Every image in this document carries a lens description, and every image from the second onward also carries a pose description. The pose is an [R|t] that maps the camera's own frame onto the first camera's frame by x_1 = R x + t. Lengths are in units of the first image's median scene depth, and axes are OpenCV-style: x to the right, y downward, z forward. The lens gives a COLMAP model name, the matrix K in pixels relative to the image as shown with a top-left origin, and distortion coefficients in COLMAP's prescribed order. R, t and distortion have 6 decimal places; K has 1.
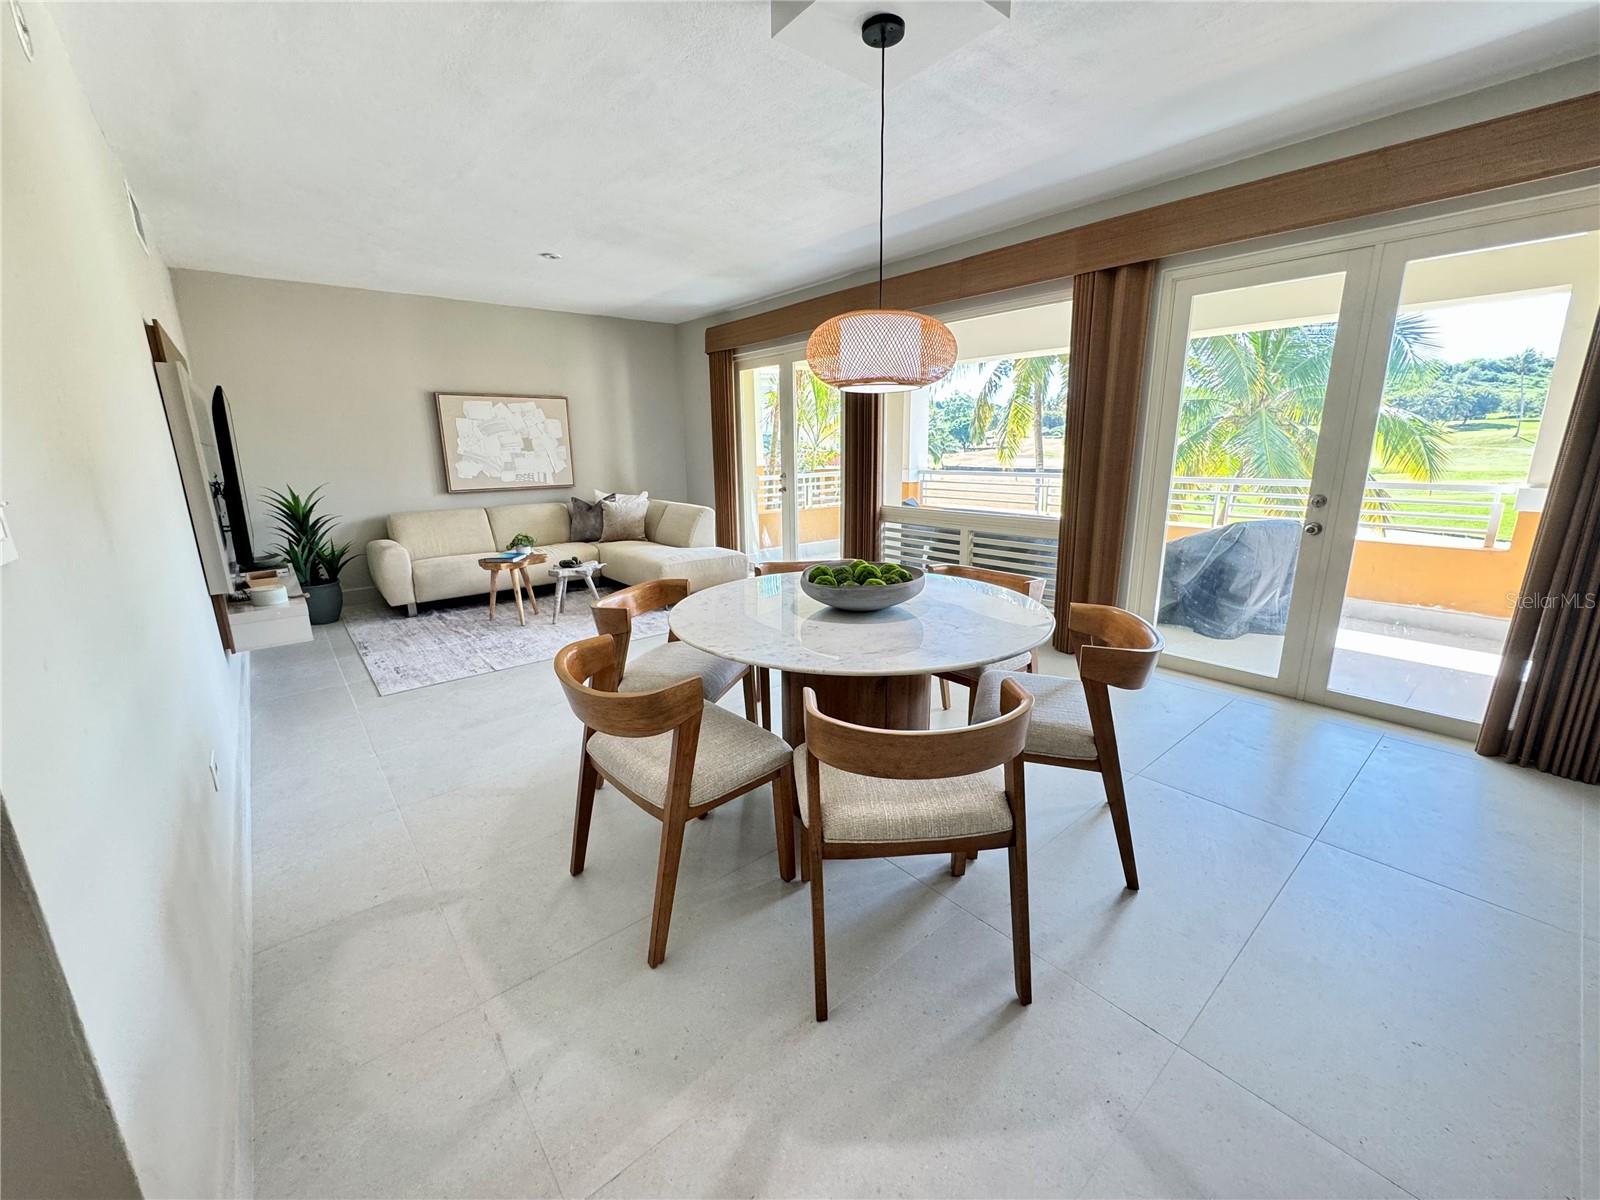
lens RADIAL K [[642.7, 0, 809.5], [0, 642.7, 597.2], [0, 0, 1]] dist [-0.003856, 0.000071]
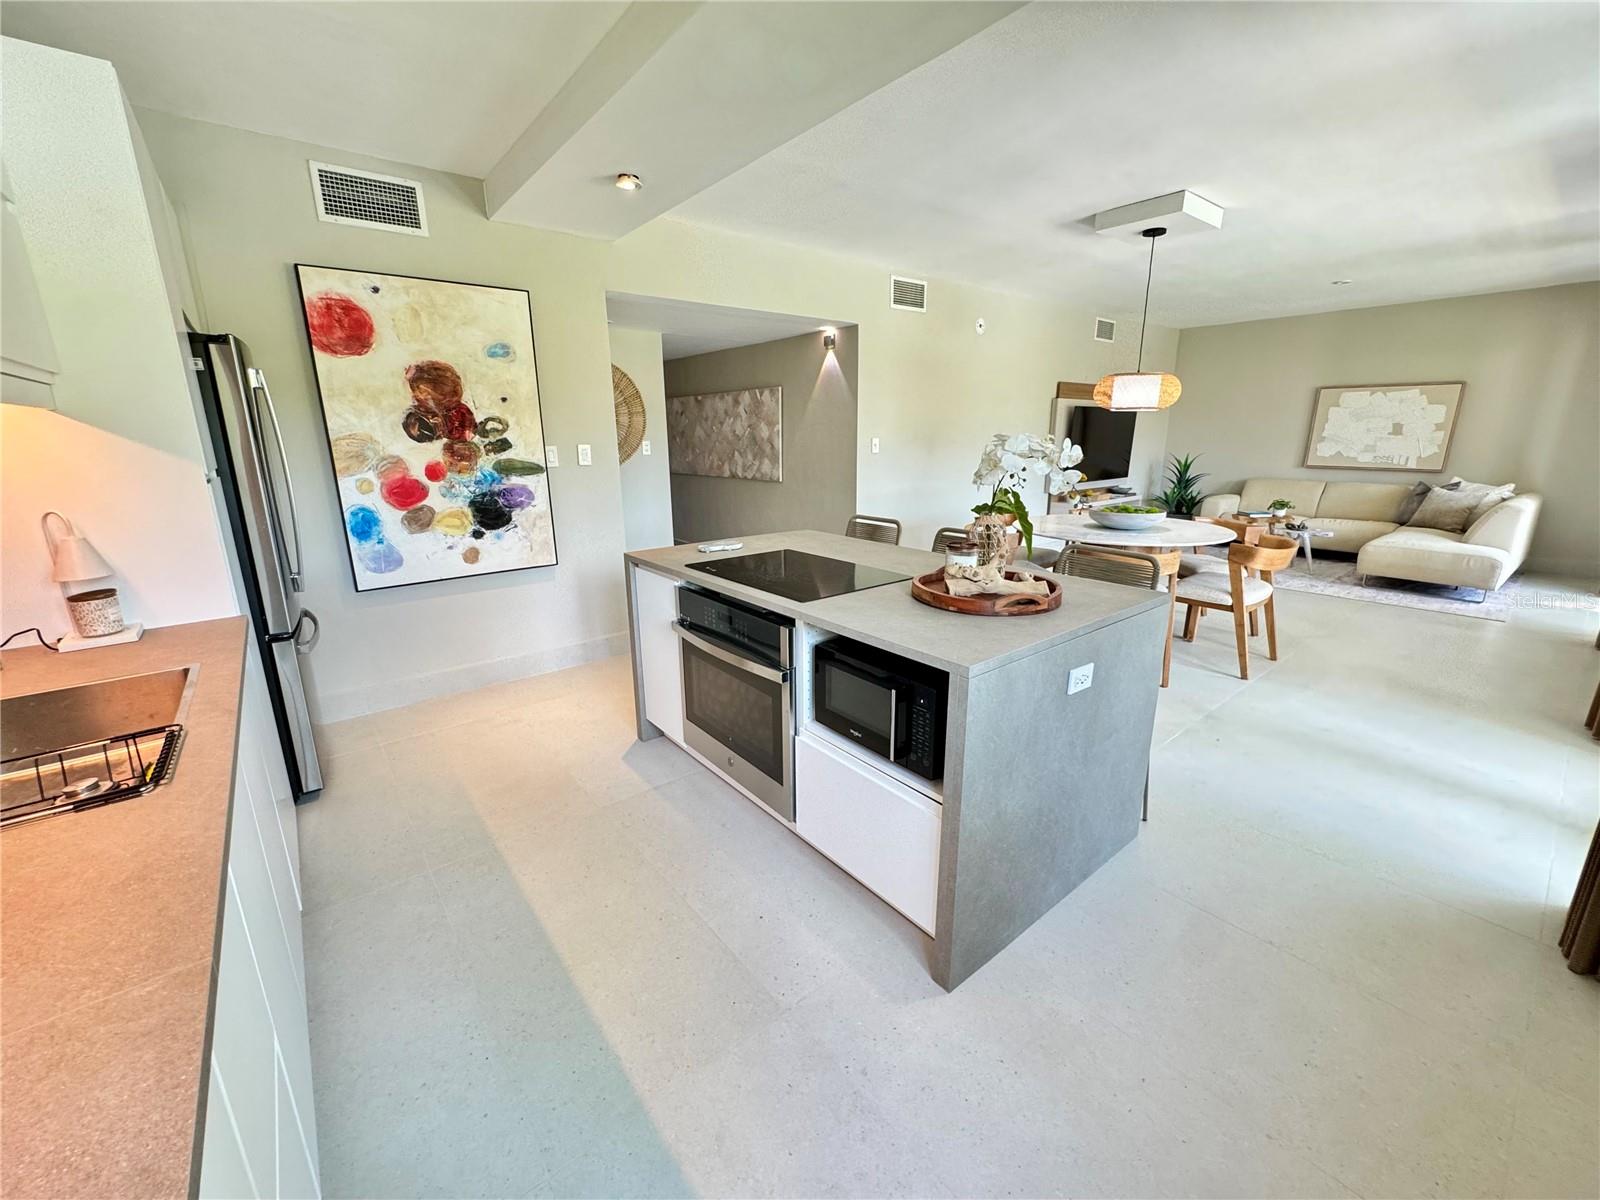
lens RADIAL K [[642.7, 0, 803.8], [0, 642.7, 594.4], [0, 0, 1]] dist [-0.003856, 0.000071]
pose [[-0.013124, 0.263462, -0.964580, 0.741459], [-0.226009, 0.938917, 0.259528, -0.029831], [0.974037, 0.221410, 0.047222, 0.026731]]
